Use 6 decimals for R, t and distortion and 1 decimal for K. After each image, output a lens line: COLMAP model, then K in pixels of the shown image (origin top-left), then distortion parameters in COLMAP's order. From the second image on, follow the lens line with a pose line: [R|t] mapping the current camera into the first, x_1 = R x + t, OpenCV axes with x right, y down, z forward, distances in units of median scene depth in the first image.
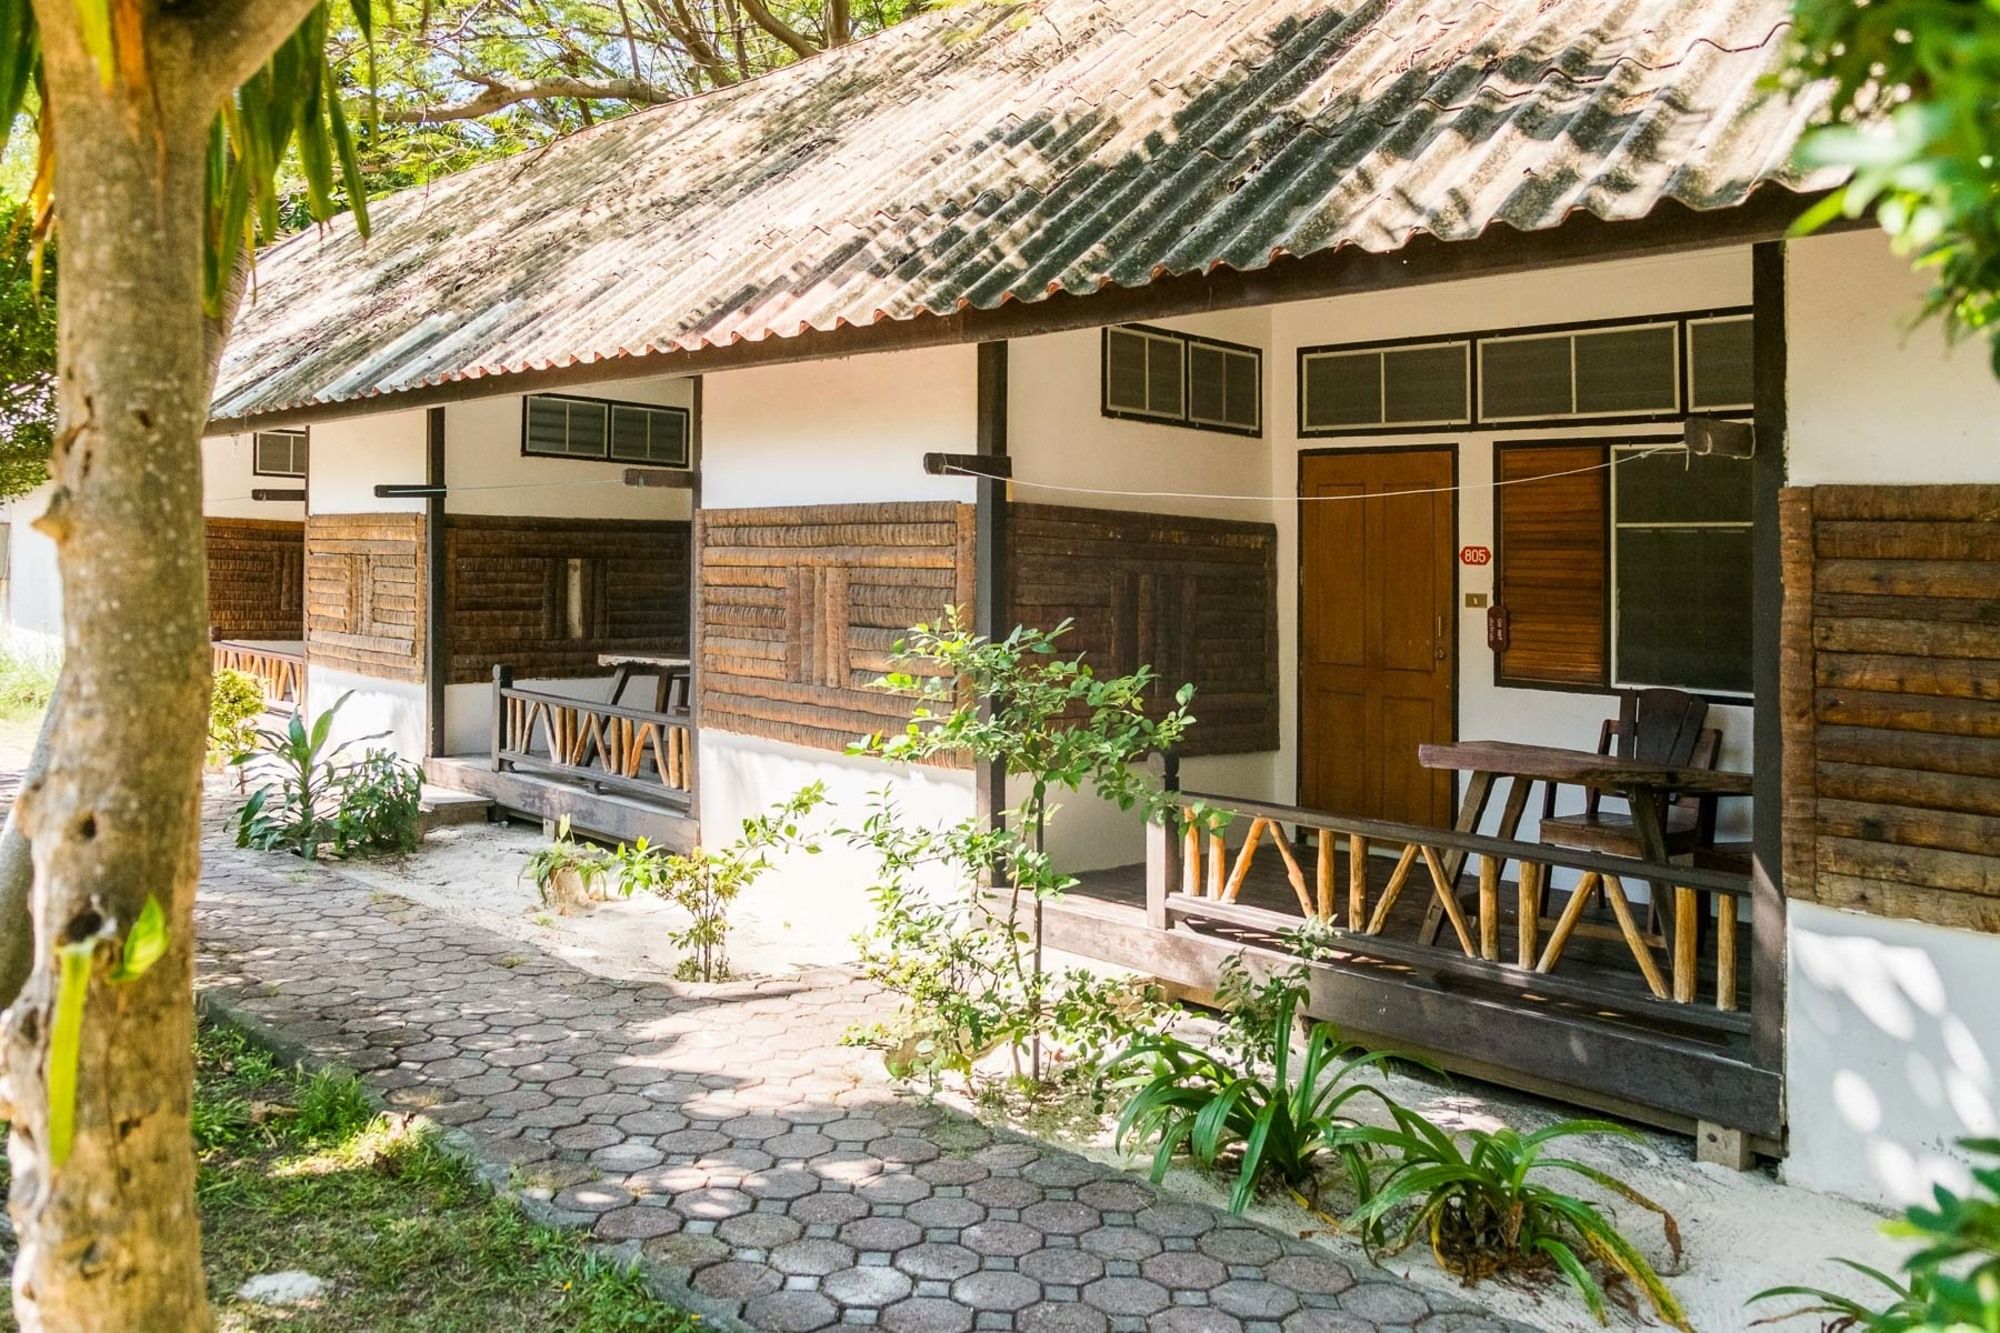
lens RADIAL K [[1546.7, 0, 999.9], [0, 1546.7, 621.7], [0, 0, 1]] dist [-0.023618, -0.000082]
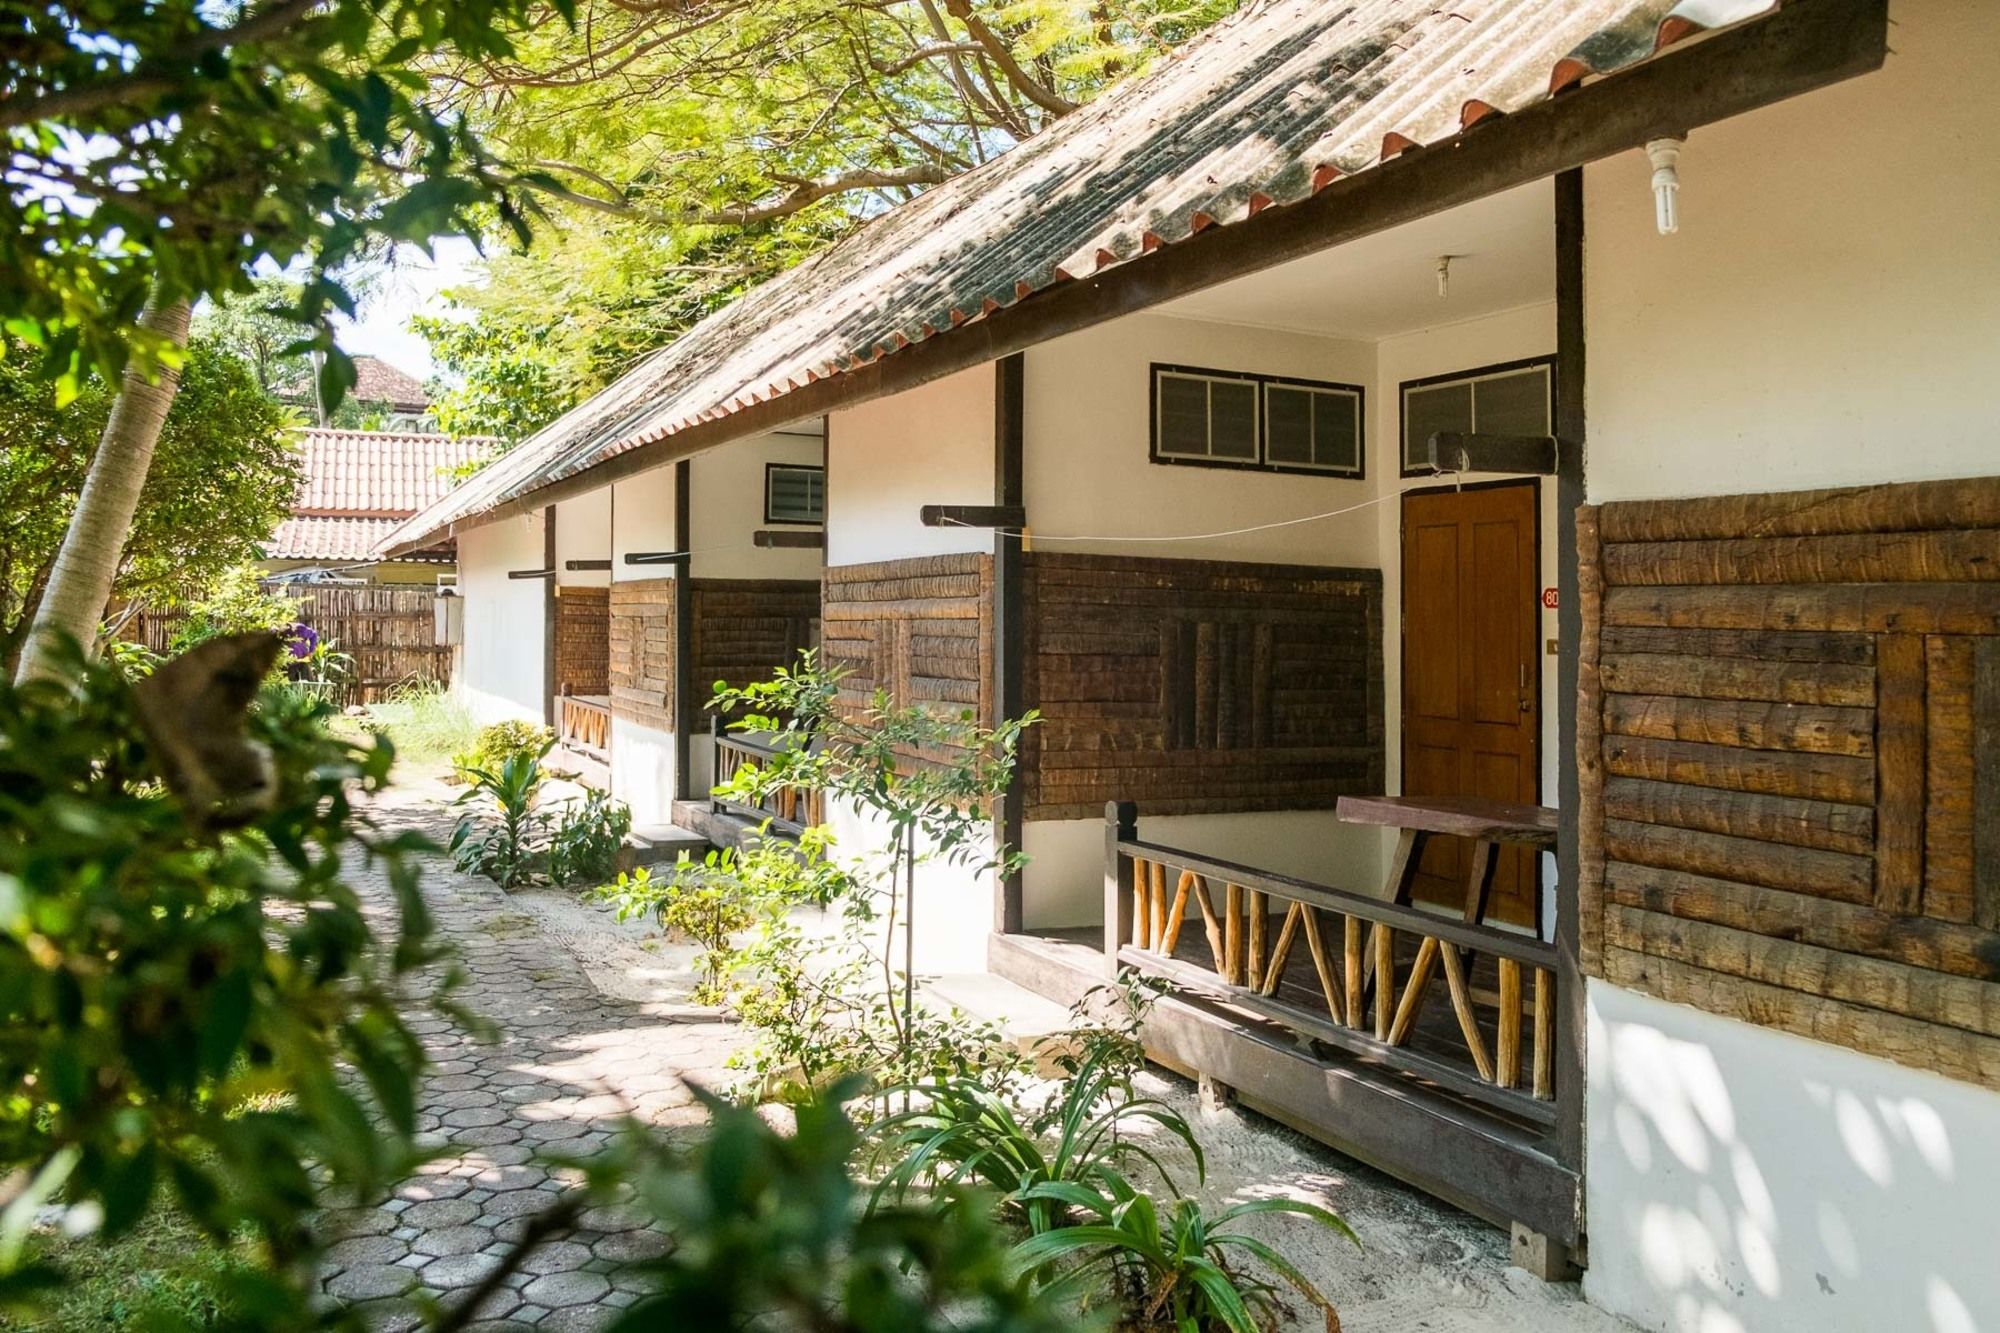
lens RADIAL K [[1507.9, 0, 839.3], [0, 1507.9, 667.7], [0, 0, 1]] dist [-0.026996, 0.007136]
pose [[0.952791, -0.002322, -0.303617, 0.237239], [-0.000093, 0.999968, -0.007938, 0.007405], [0.303626, 0.007592, 0.952761, 0.034561]]
